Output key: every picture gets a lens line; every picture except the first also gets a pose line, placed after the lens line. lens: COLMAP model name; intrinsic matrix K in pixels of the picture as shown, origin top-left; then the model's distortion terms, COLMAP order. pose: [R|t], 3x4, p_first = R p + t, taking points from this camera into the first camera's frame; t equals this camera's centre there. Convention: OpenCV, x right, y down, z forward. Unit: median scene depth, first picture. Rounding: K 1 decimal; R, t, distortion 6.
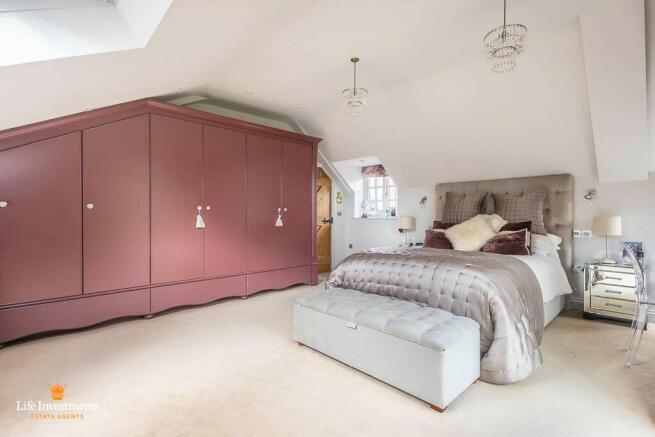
lens RADIAL K [[305.5, 0, 327.5], [0, 305.5, 218.5], [0, 0, 1]] dist [-0.000398, -0.000145]
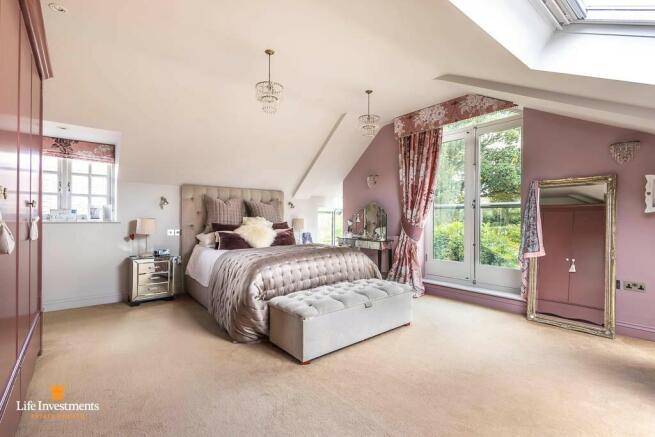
lens RADIAL K [[305.5, 0, 327.5], [0, 305.5, 218.5], [0, 0, 1]] dist [-0.000398, -0.000145]
pose [[0.073339, 0.002136, 0.997305, -0.752000], [0.007261, 0.999970, -0.002675, -0.002066], [-0.997281, 0.007438, 0.073322, 0.686883]]
